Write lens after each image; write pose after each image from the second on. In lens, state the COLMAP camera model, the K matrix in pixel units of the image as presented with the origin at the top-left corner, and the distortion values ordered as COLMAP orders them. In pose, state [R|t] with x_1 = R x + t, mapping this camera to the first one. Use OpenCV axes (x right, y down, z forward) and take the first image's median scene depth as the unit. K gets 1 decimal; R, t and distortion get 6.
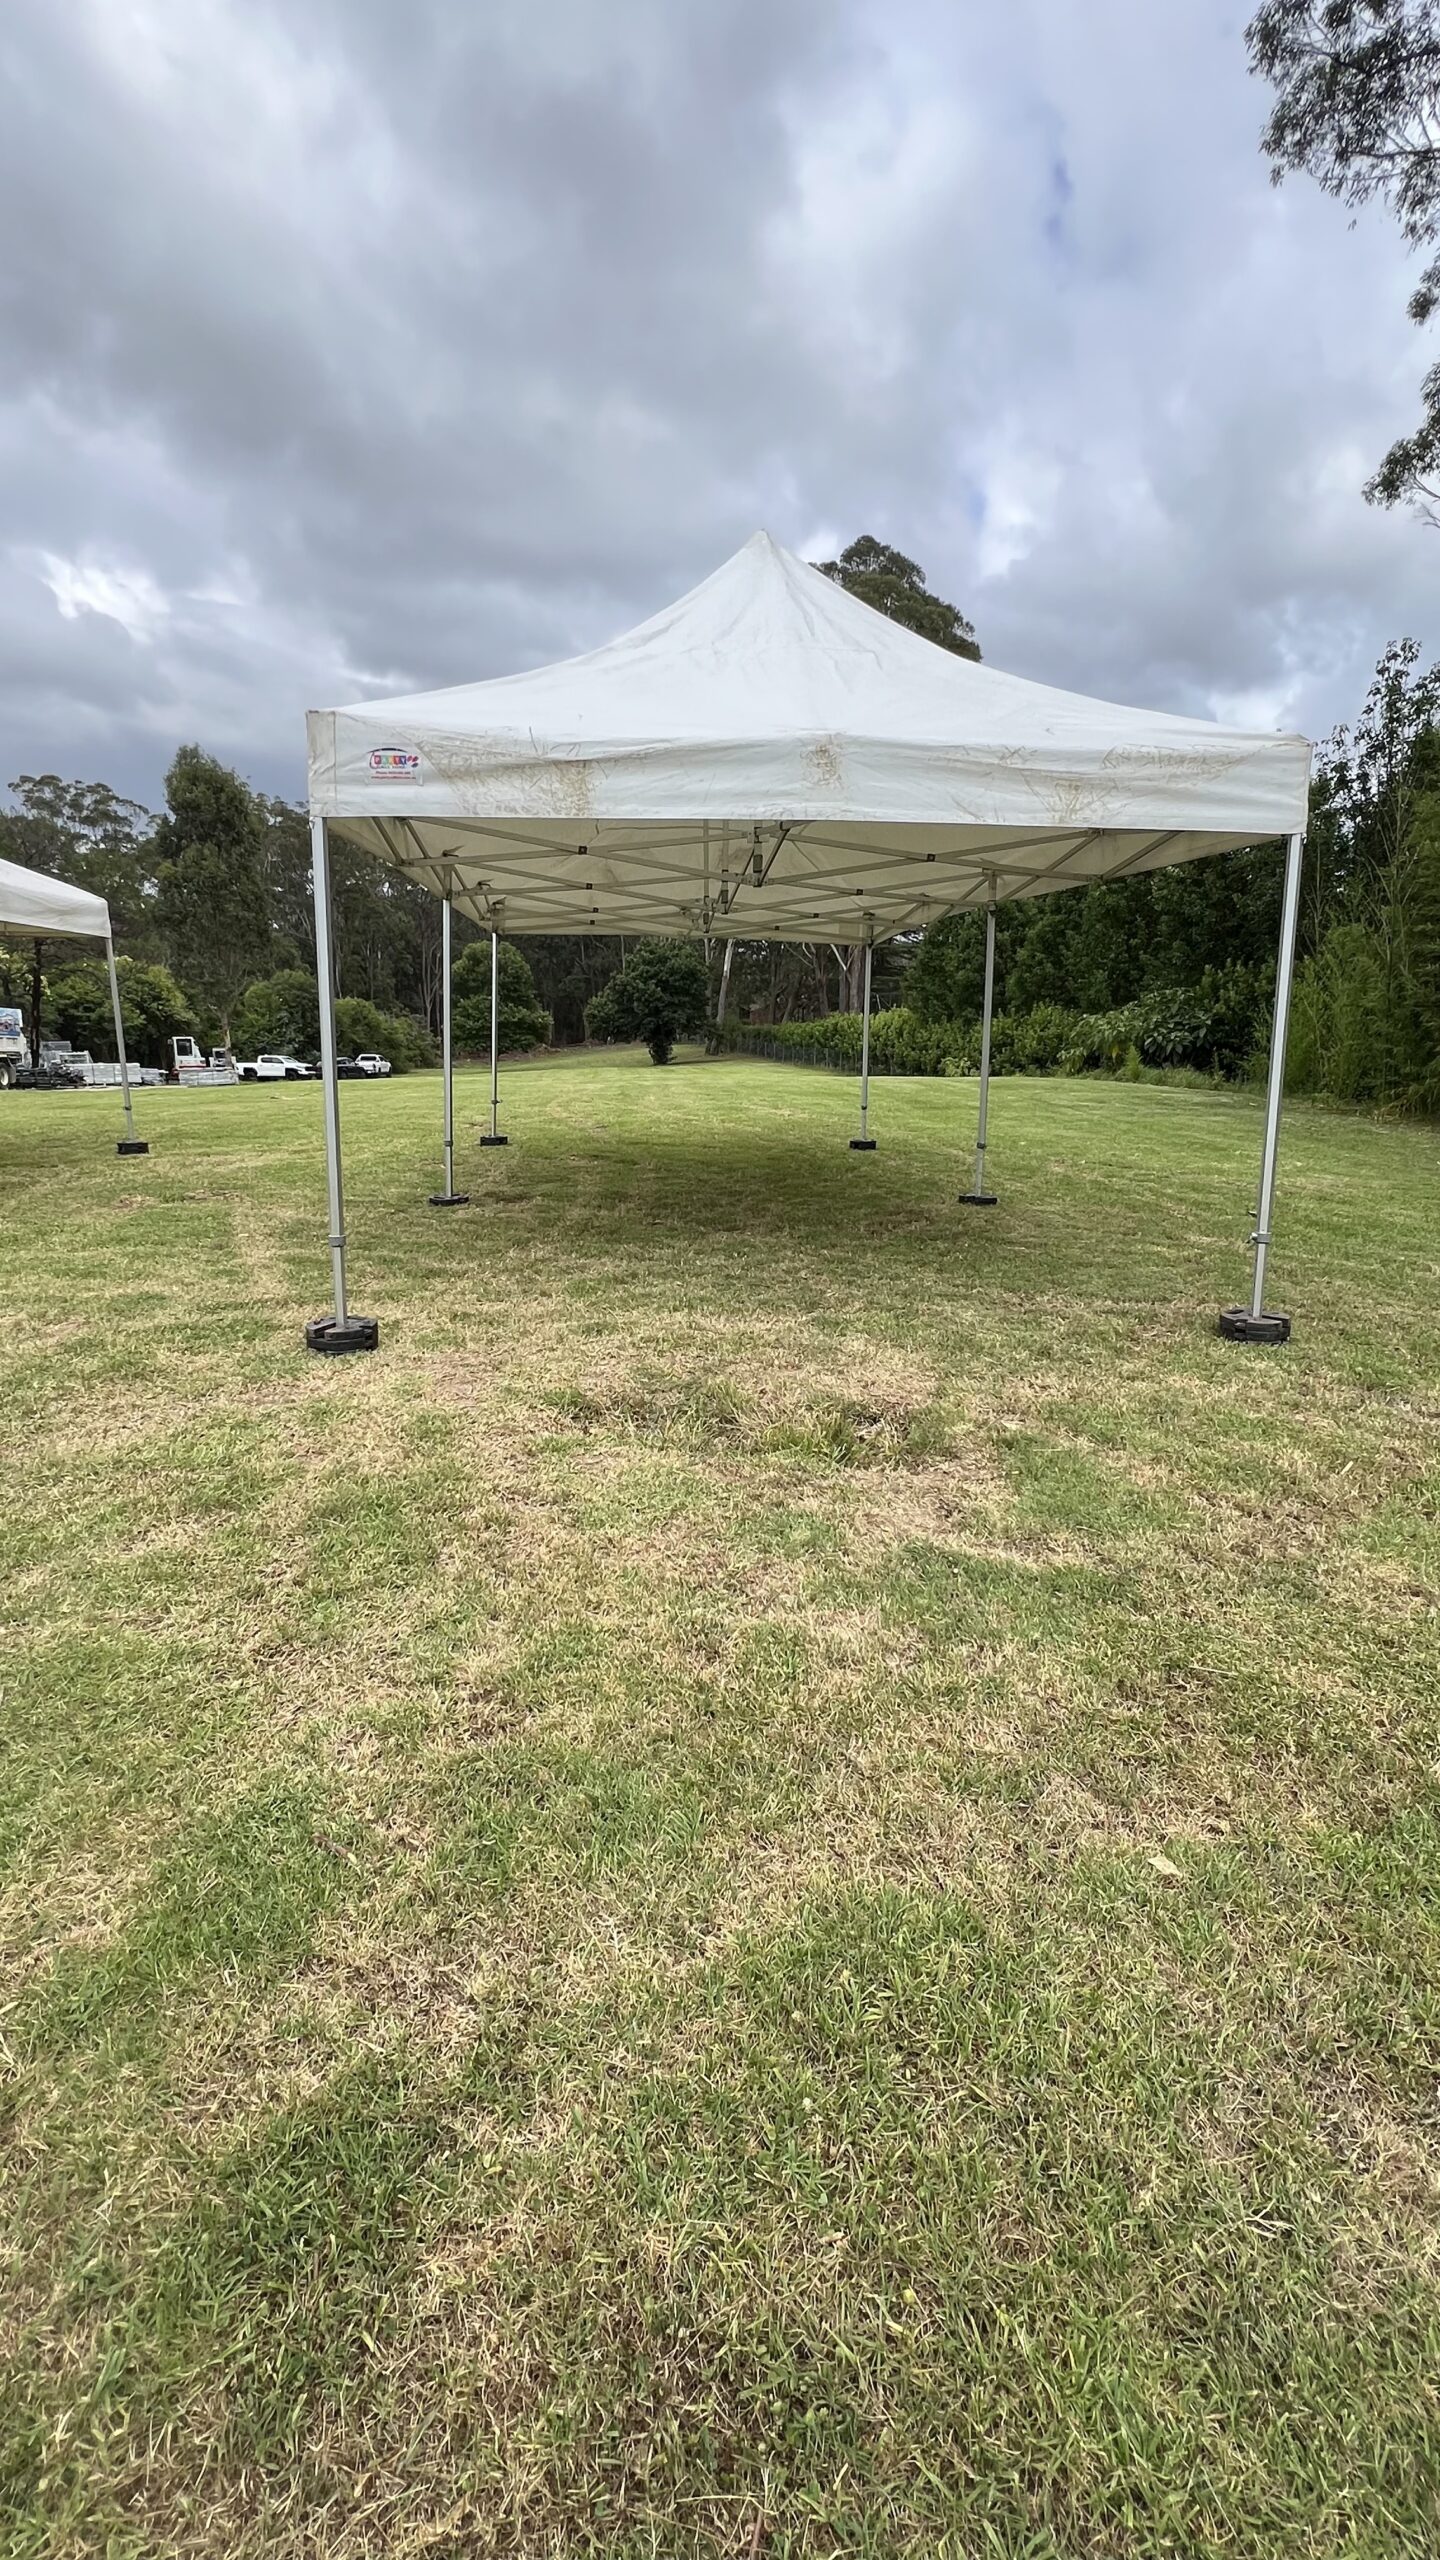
lens RADIAL K [[1177.4, 0, 703.5], [0, 1177.4, 1279.9], [0, 0, 1]] dist [-0.000722, 0.001298]
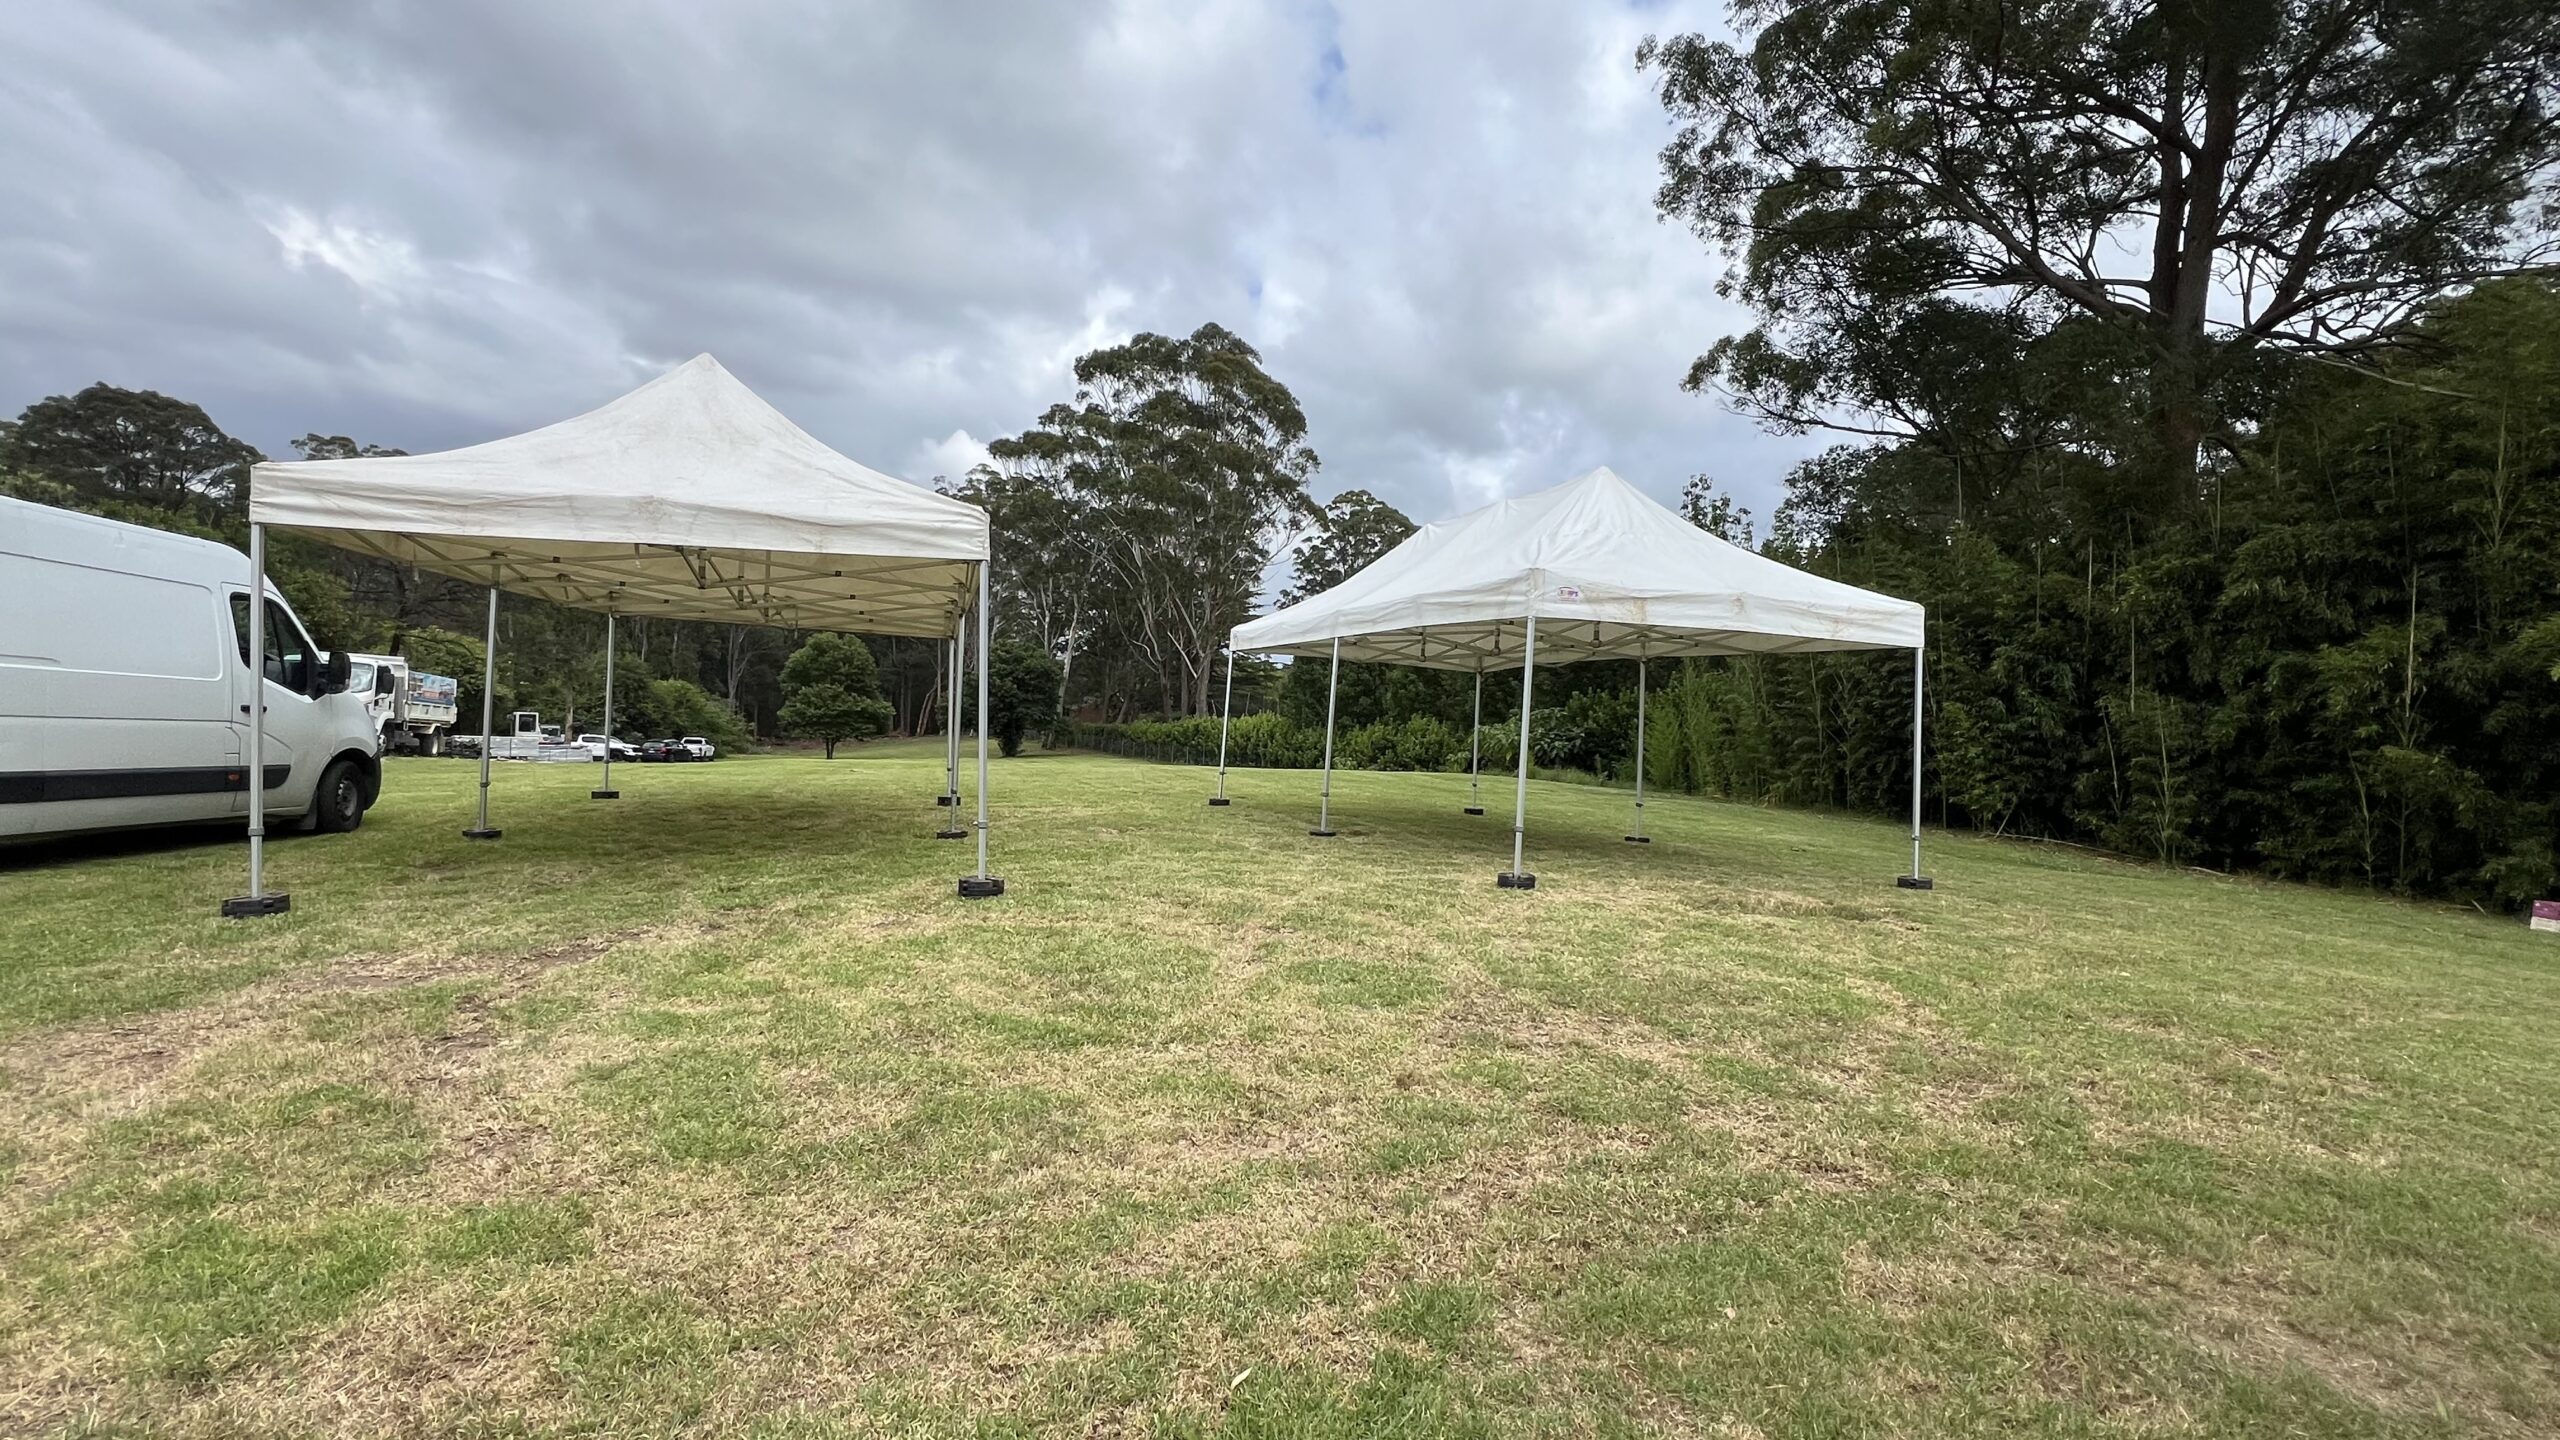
lens RADIAL K [[1177.4, 0, 1279.5], [0, 1177.4, 731.4], [0, 0, 1]] dist [-0.000722, 0.001298]
pose [[0.967093, 0.036237, 0.251831, -0.275528], [0.016856, 0.978505, -0.205533, 0.045855], [-0.253866, 0.203014, 0.945694, -0.167461]]
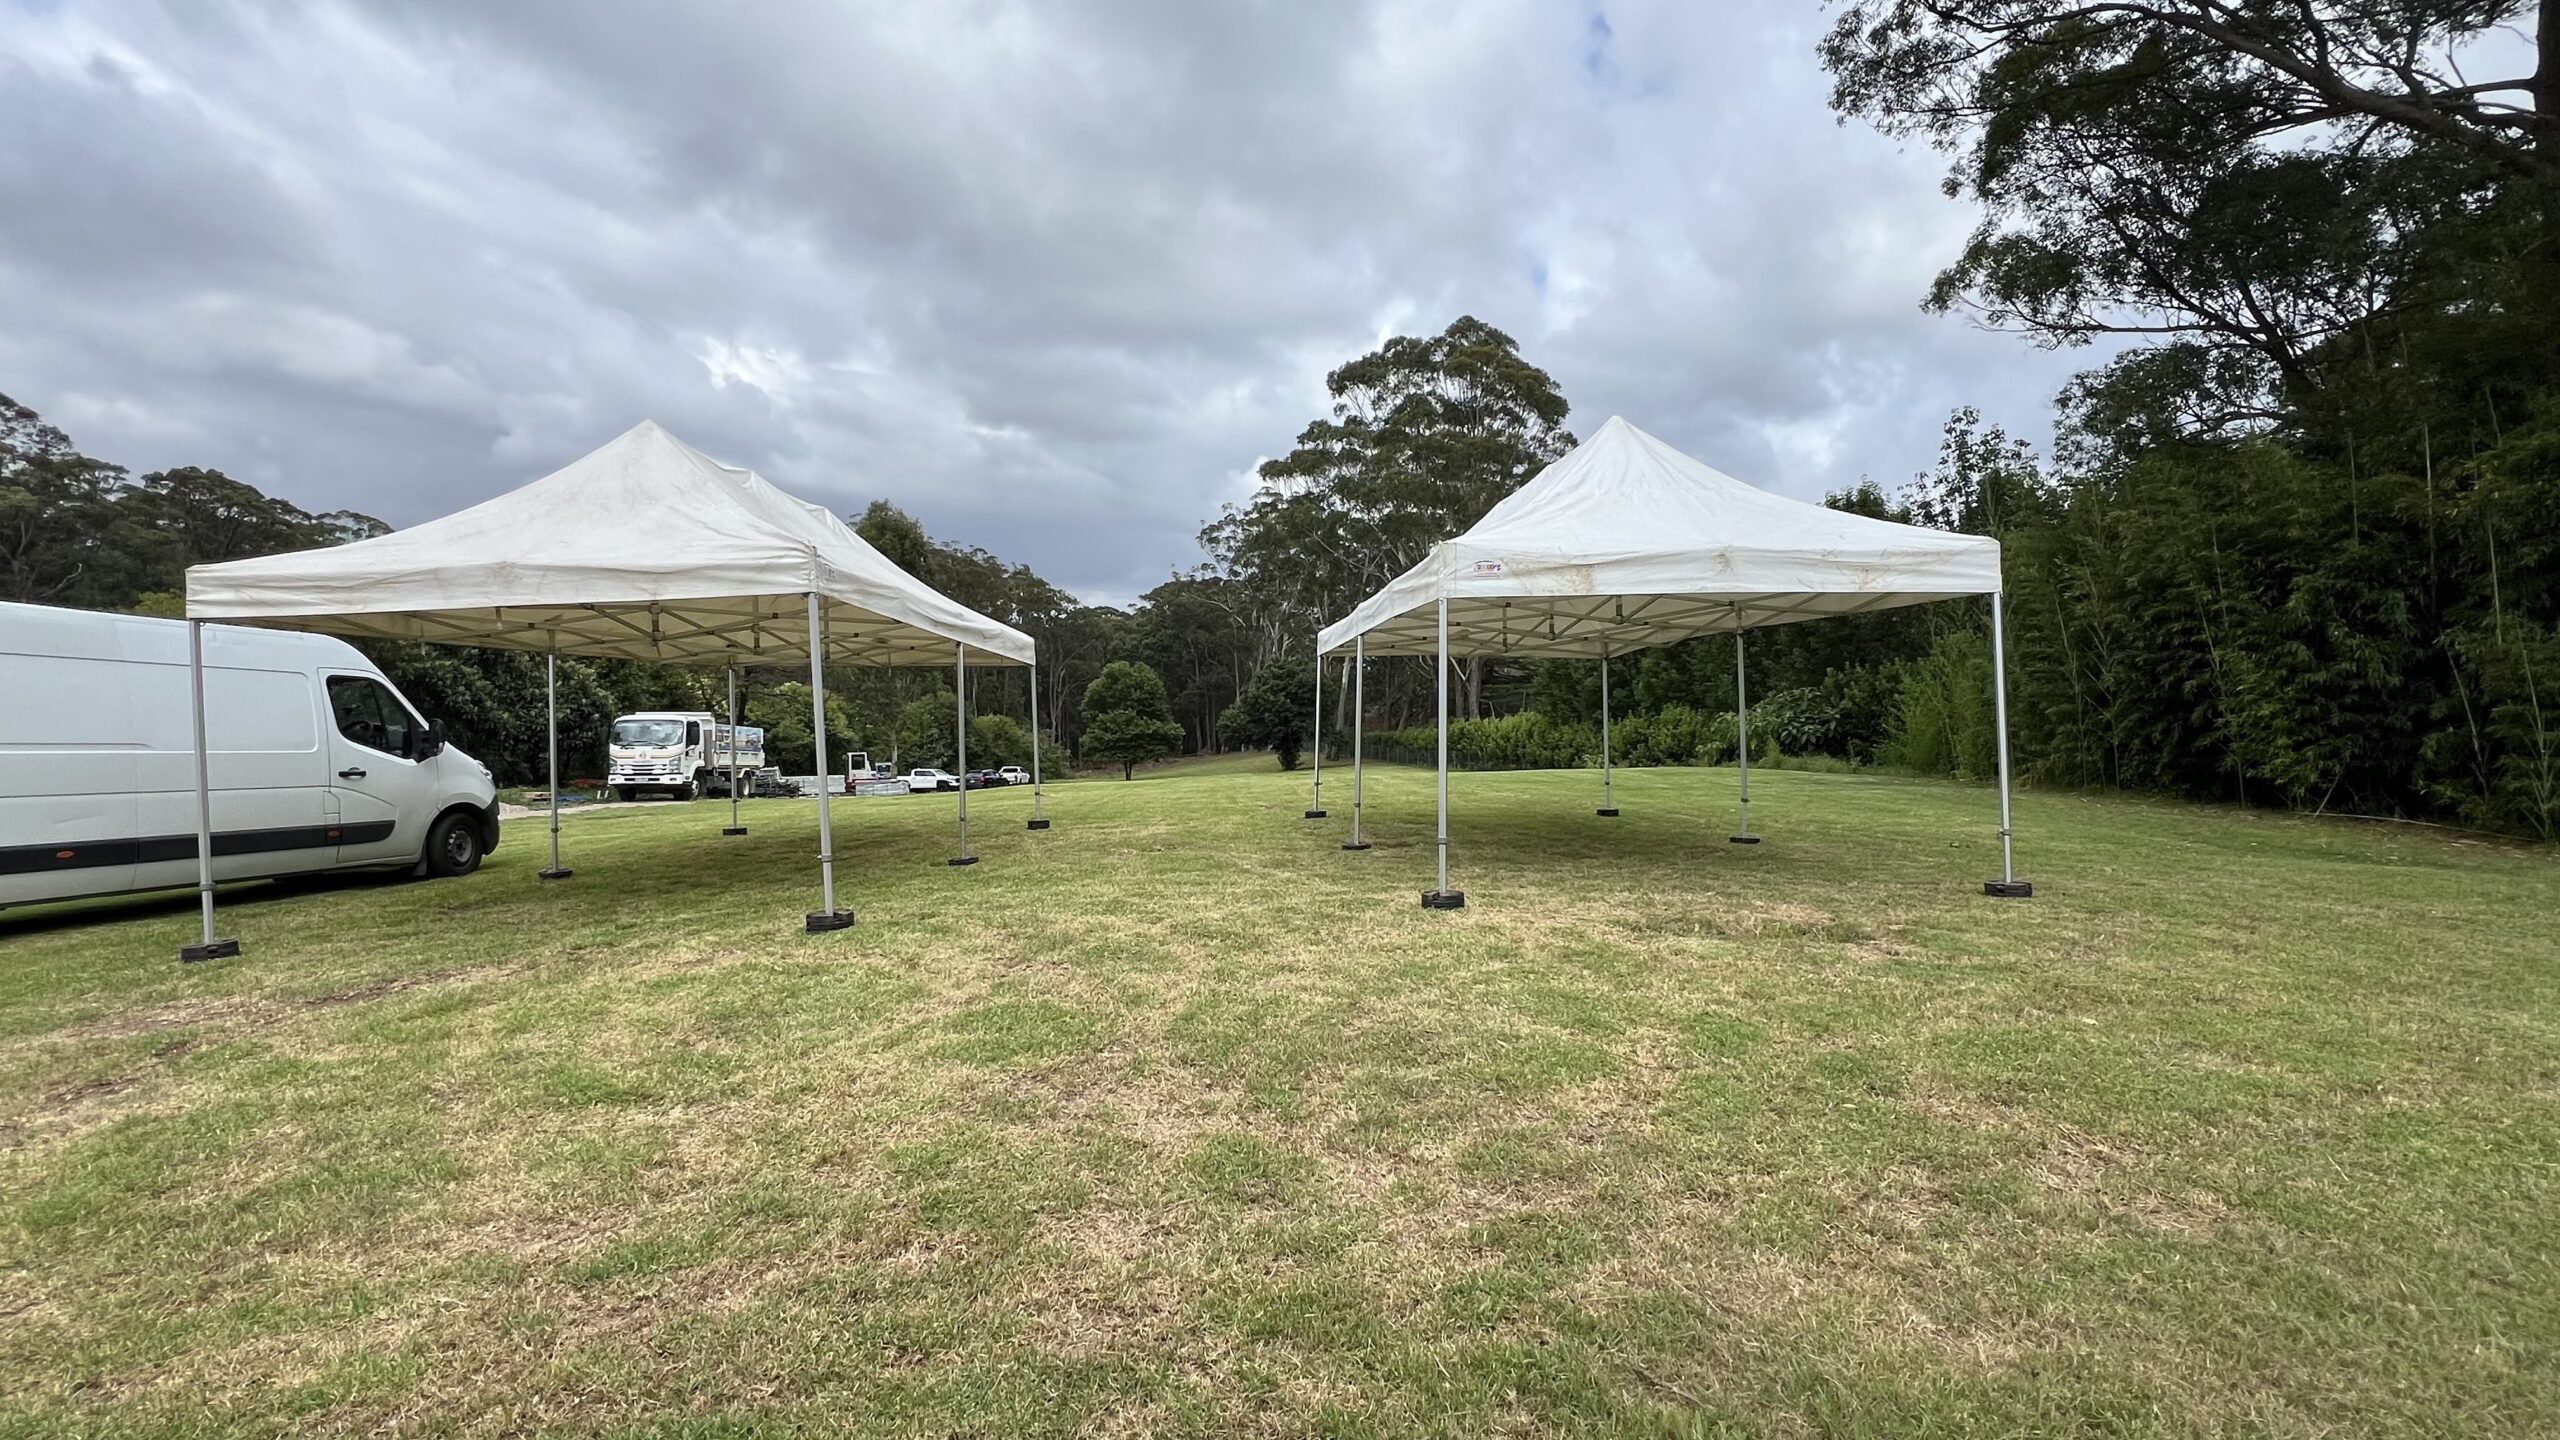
lens RADIAL K [[1177.4, 0, 1279.5], [0, 1177.4, 731.4], [0, 0, 1]] dist [-0.000722, 0.001298]
pose [[0.999692, -0.020826, -0.013529, -0.122380], [0.017433, 0.976468, -0.214958, 0.039582], [0.017687, 0.214656, 0.976529, -0.152262]]
